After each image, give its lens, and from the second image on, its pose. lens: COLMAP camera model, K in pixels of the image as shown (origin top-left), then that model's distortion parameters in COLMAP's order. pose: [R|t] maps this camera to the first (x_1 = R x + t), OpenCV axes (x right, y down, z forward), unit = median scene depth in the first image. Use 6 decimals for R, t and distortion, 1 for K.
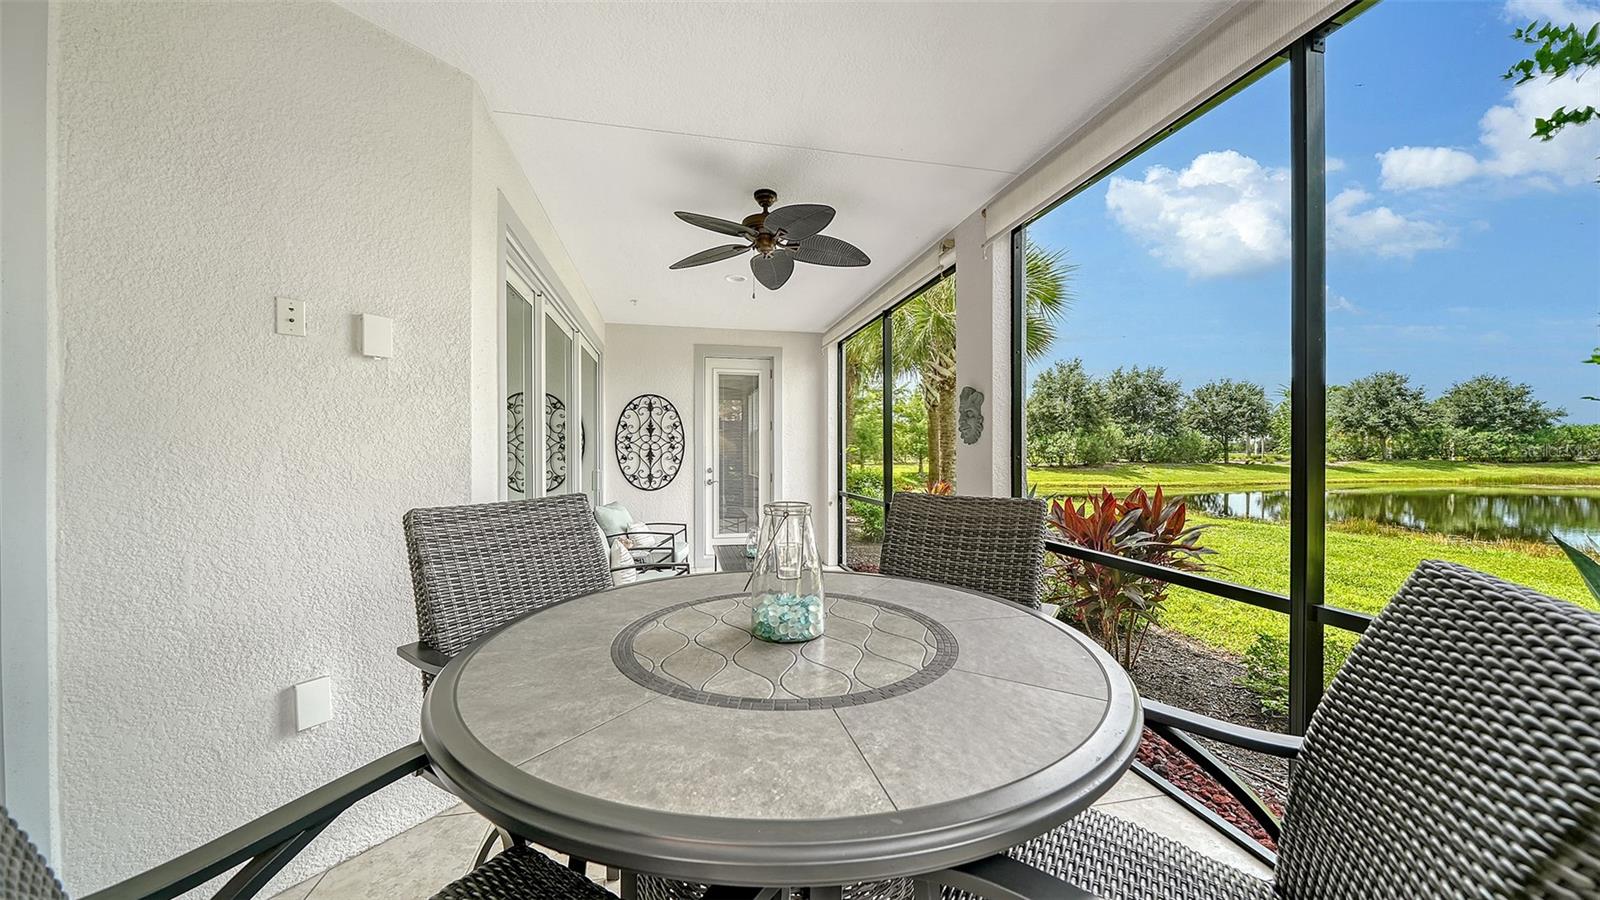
lens RADIAL K [[566.4, 0, 790.0], [0, 566.4, 472.8], [0, 0, 1]] dist [-0.006726, -0.000259]
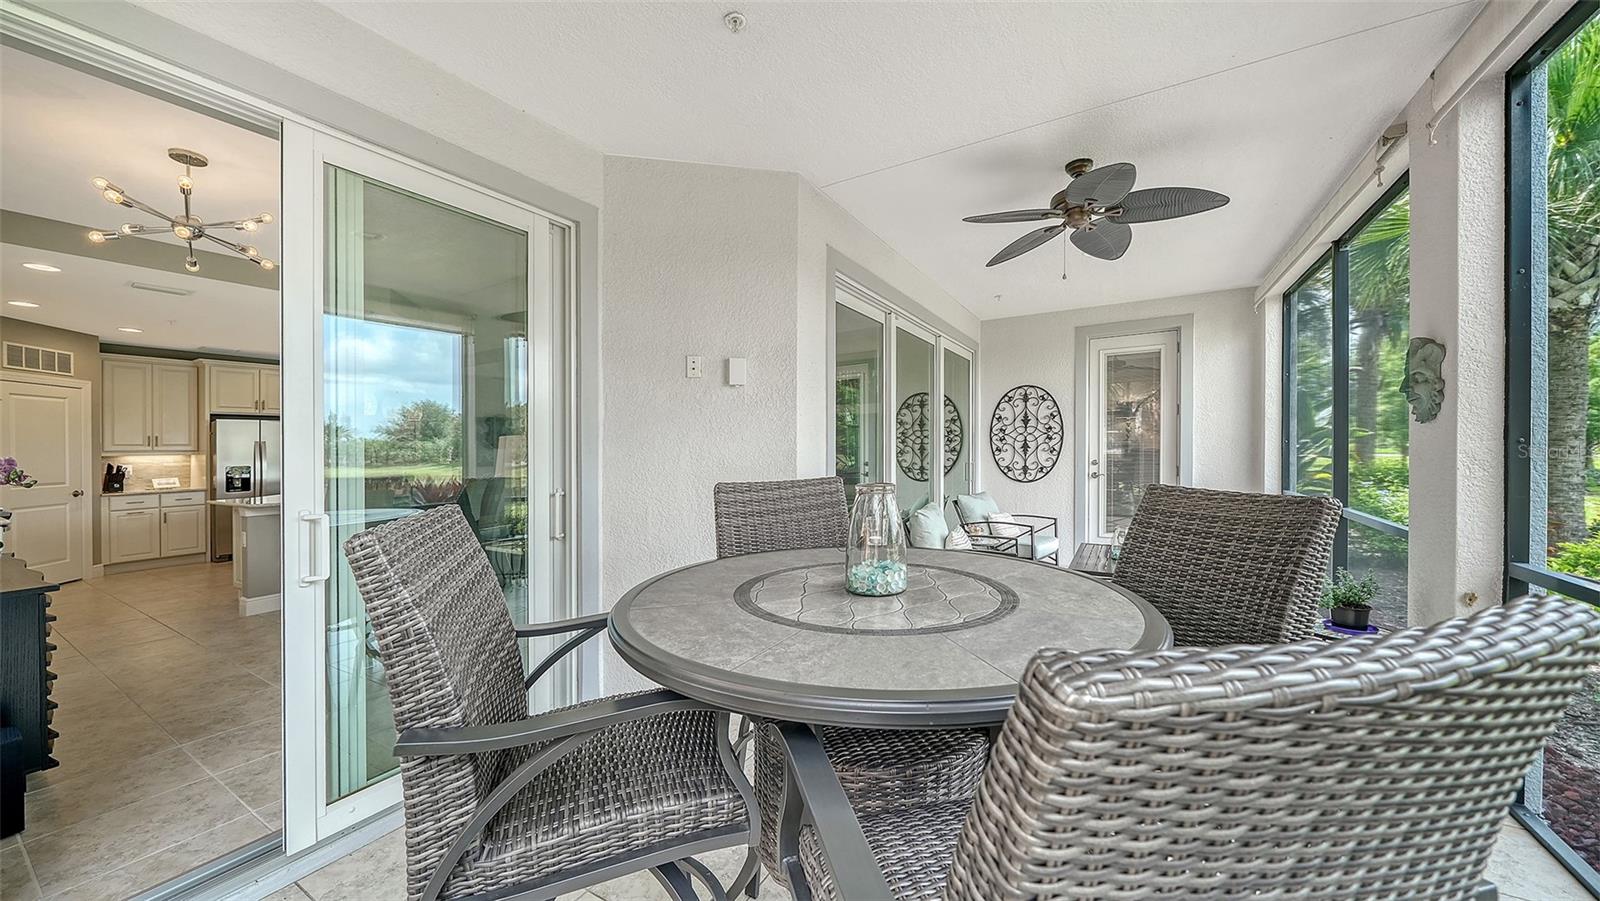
lens RADIAL K [[566.4, 0, 790.0], [0, 566.4, 473.3], [0, 0, 1]] dist [-0.006726, -0.000259]
pose [[0.720710, 0.015984, -0.693053, 0.146285], [-0.006802, 0.999849, 0.015986, 0.002458], [0.693204, -0.006807, 0.720710, -0.001370]]
